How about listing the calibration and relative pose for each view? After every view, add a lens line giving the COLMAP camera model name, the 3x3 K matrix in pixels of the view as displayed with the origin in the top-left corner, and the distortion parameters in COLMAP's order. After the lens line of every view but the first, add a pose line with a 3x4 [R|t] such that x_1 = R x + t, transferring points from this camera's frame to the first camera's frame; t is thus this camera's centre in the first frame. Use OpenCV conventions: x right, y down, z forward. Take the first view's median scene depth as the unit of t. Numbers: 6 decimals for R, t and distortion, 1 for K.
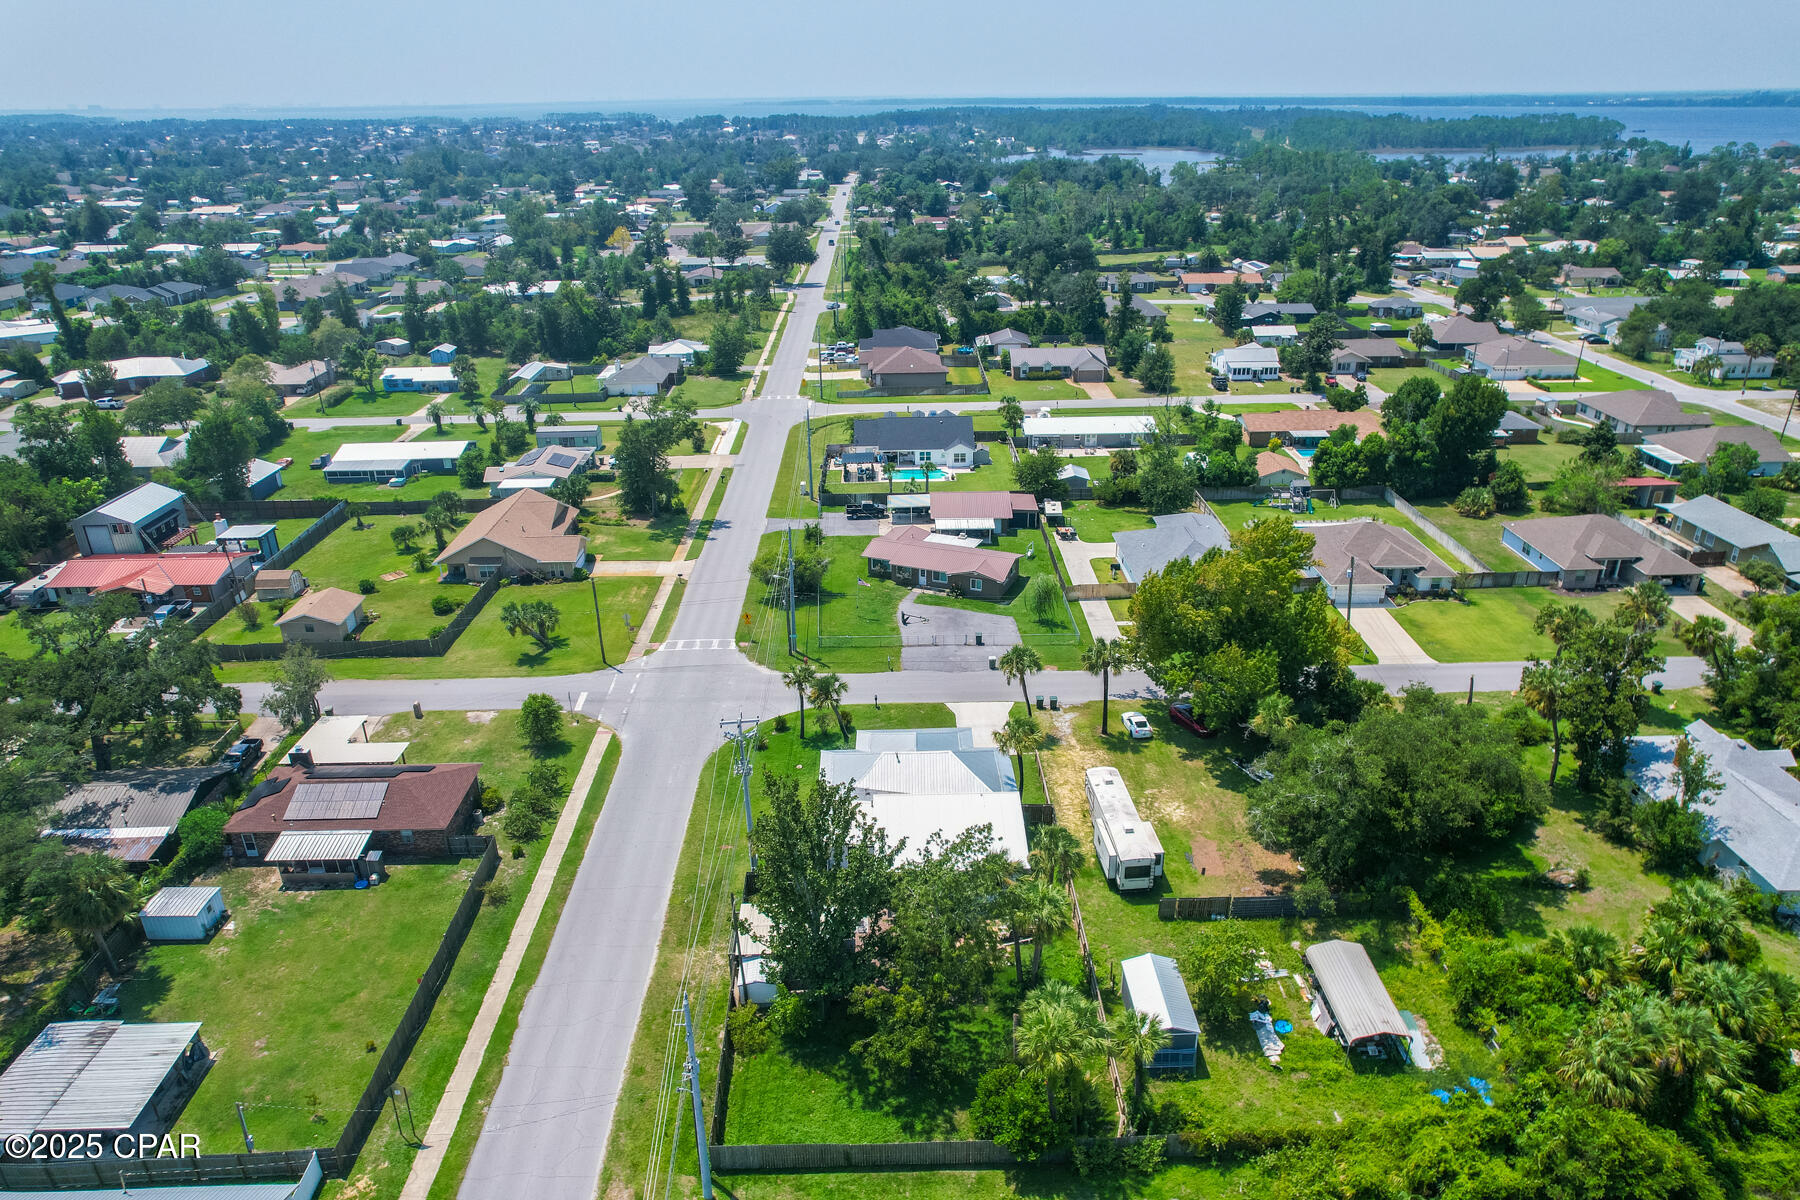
lens RADIAL K [[1163.6, 0, 910.3], [0, 1163.6, 604.1], [0, 0, 1]] dist [-0.076678, 0.074550]
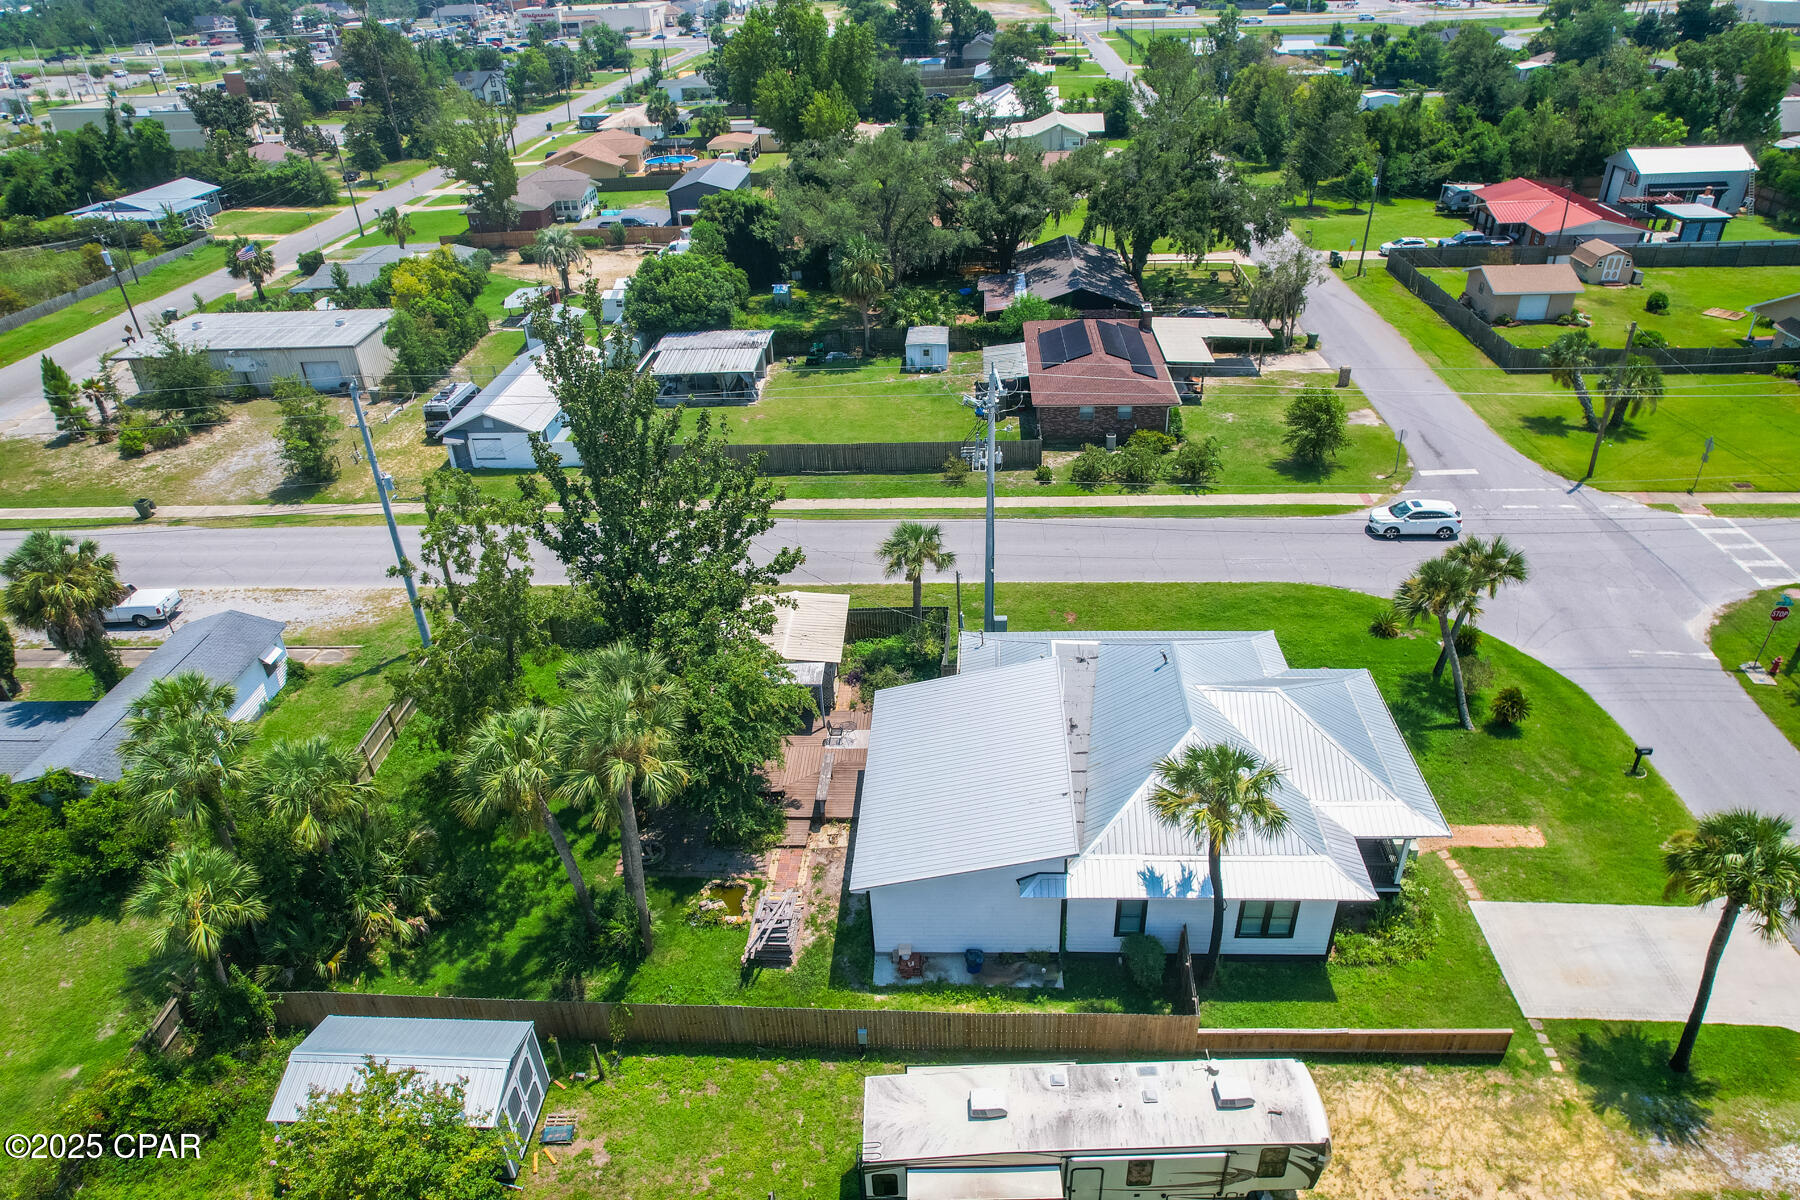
lens RADIAL K [[1149.9, 0, 909.3], [0, 1149.9, 610.5], [0, 0, 1]] dist [-0.080523, 0.074471]
pose [[-0.080866, 0.530184, -0.844017, 0.222661], [-0.371770, 0.769638, 0.519081, -0.051506], [0.924796, 0.355756, 0.134868, 0.485193]]
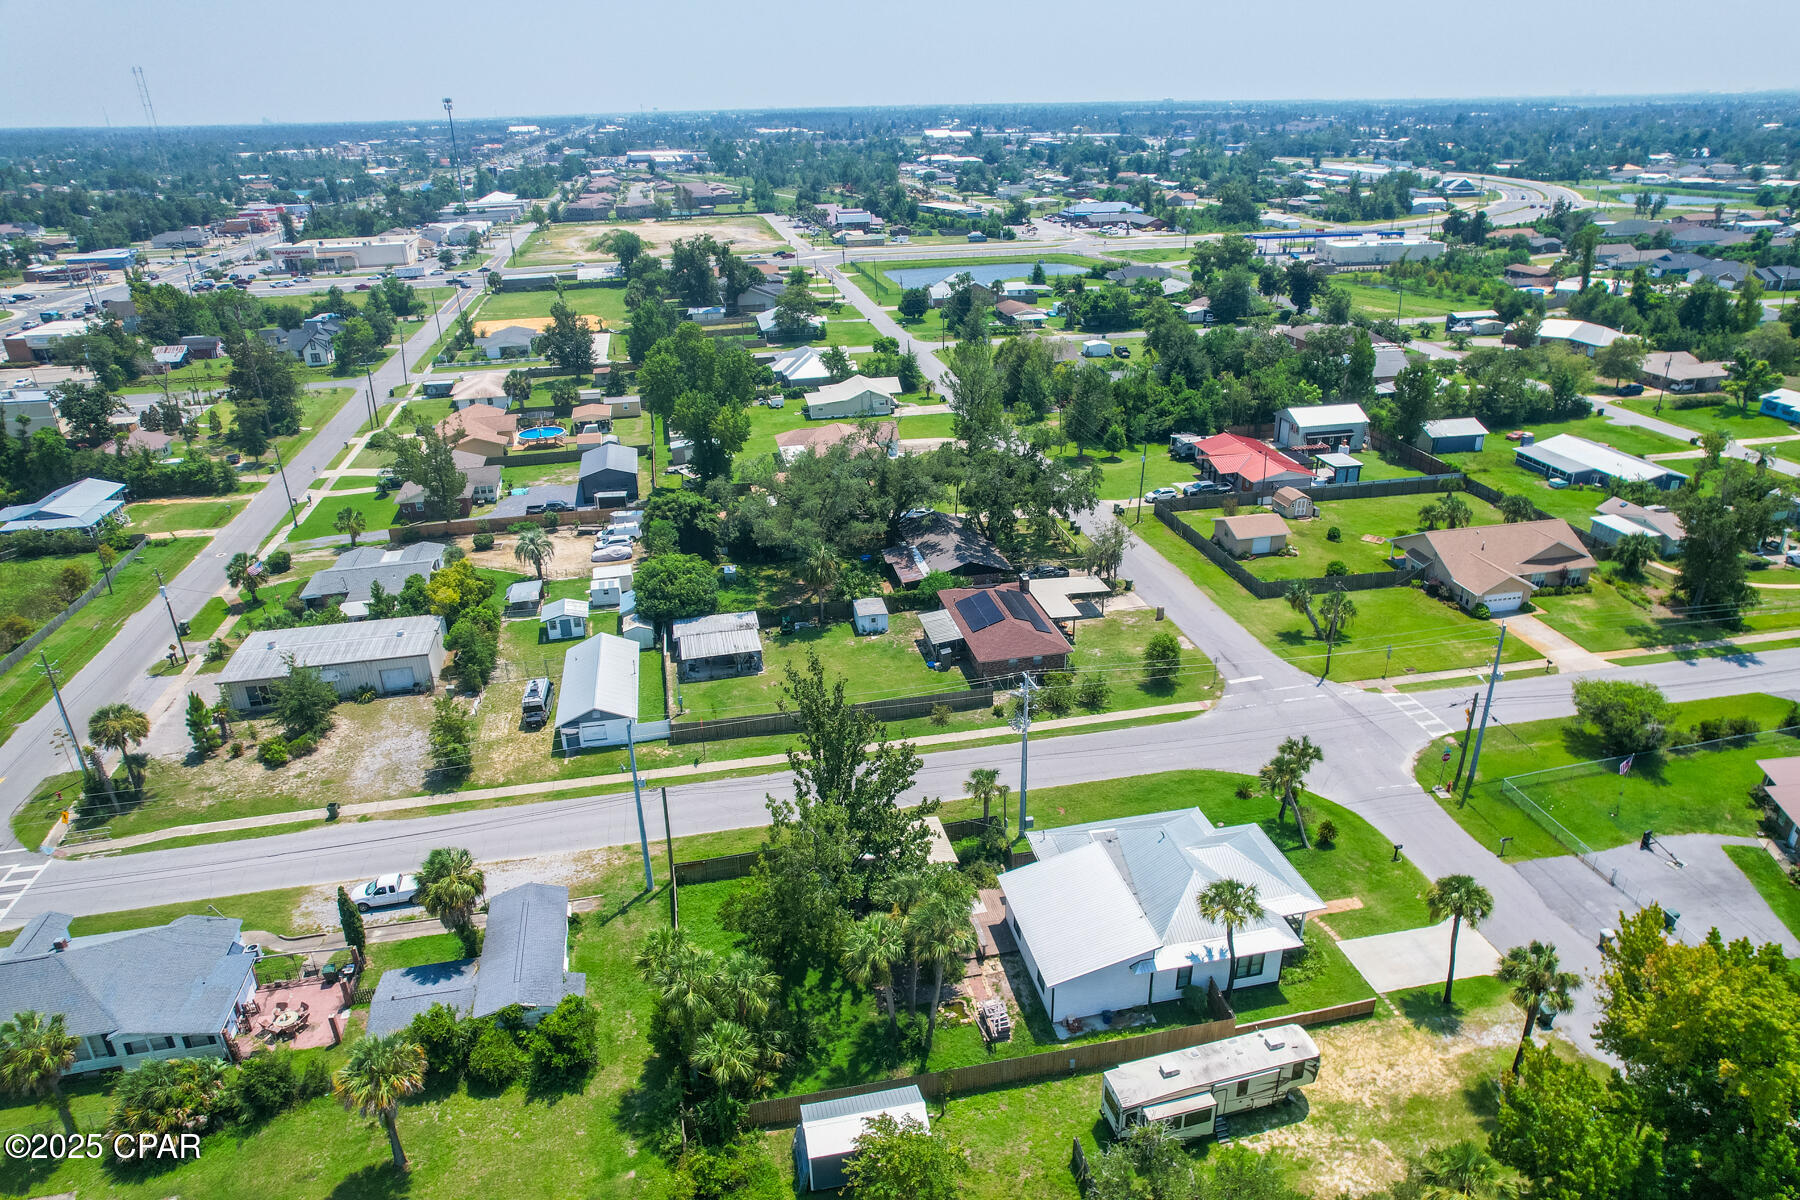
lens RADIAL K [[1149.9, 0, 909.3], [0, 1149.9, 610.5], [0, 0, 1]] dist [-0.080523, 0.074471]
pose [[0.177912, 0.409354, -0.894861, 0.376487], [-0.384552, 0.865979, 0.319687, -0.123557], [0.905796, 0.287244, 0.311486, 0.301376]]
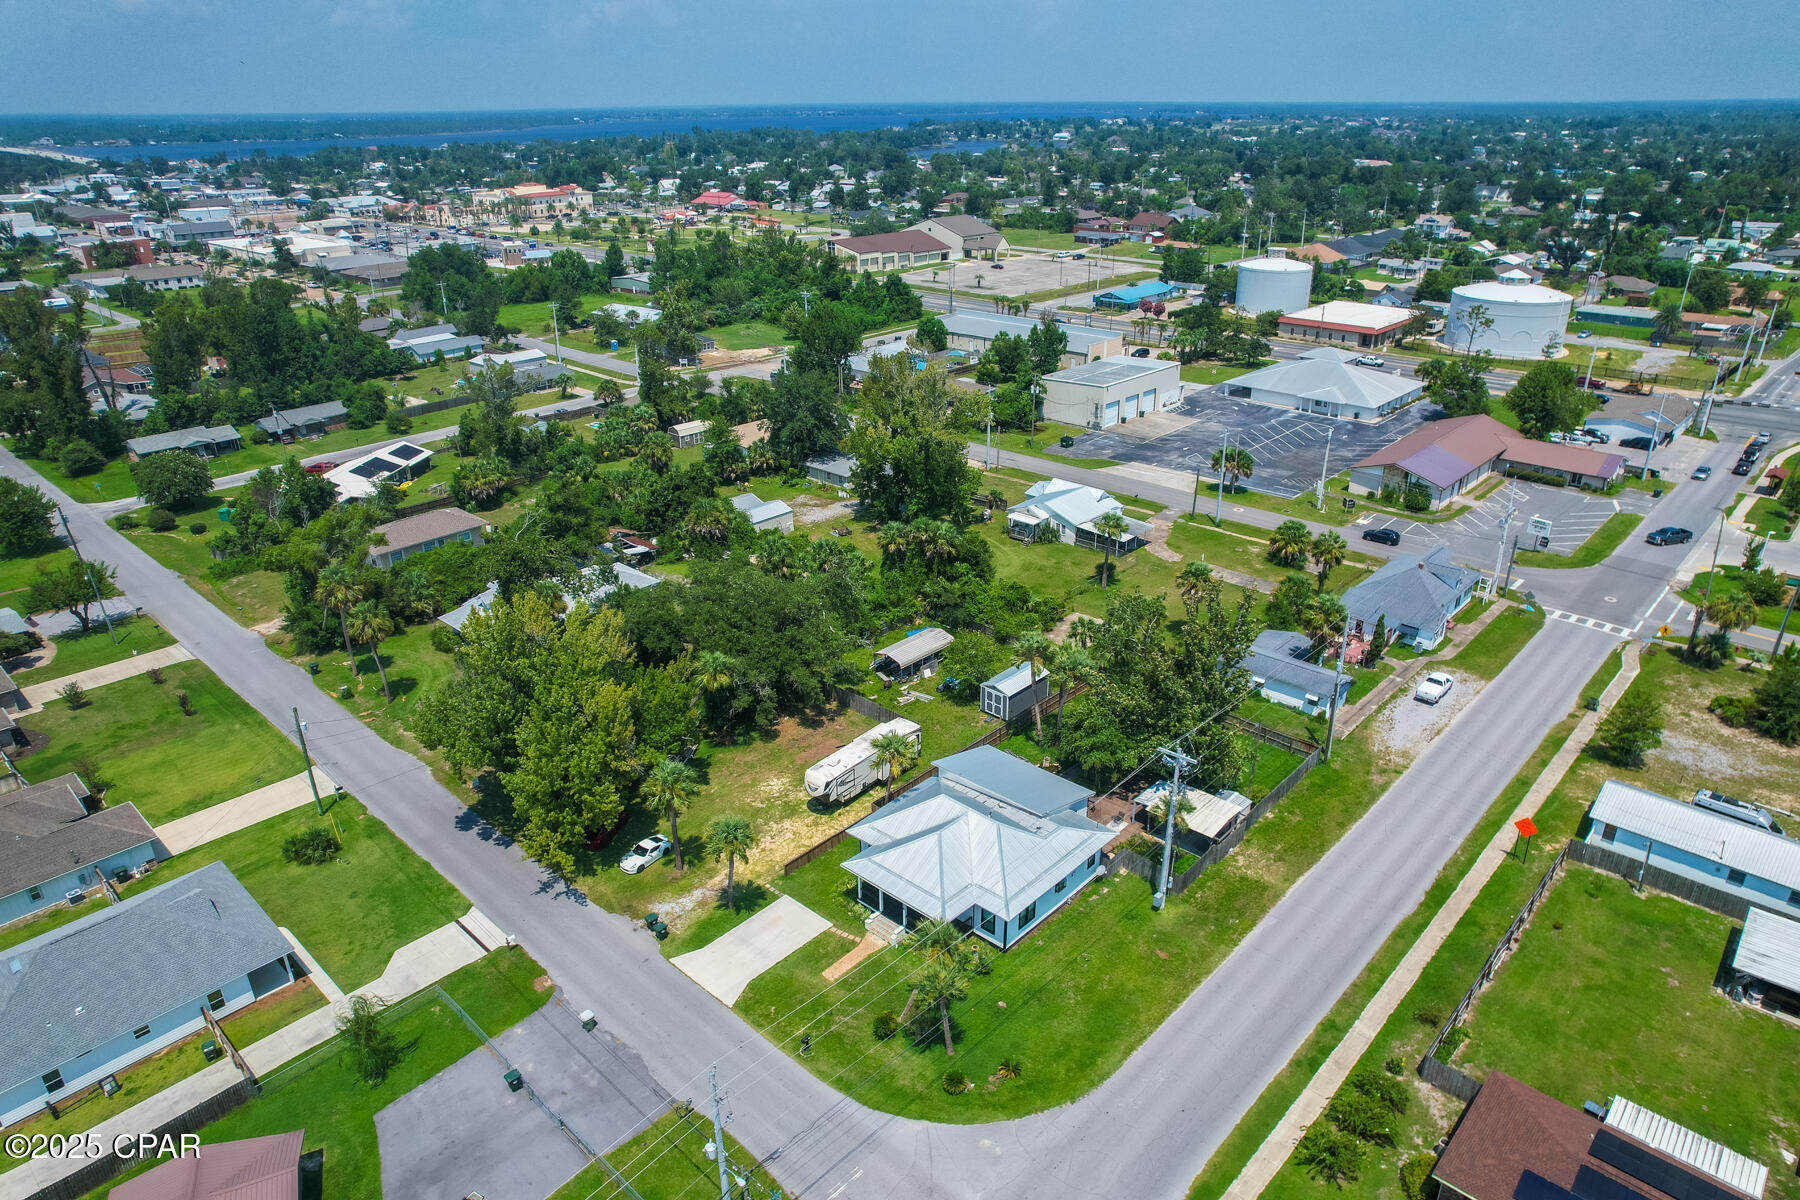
lens RADIAL K [[1149.9, 0, 909.3], [0, 1149.9, 610.5], [0, 0, 1]] dist [-0.080523, 0.074471]
pose [[-0.714831, -0.271288, 0.644530, -0.297047], [0.300420, 0.713162, 0.633363, -0.339589], [-0.631478, 0.646377, -0.428290, 0.773008]]
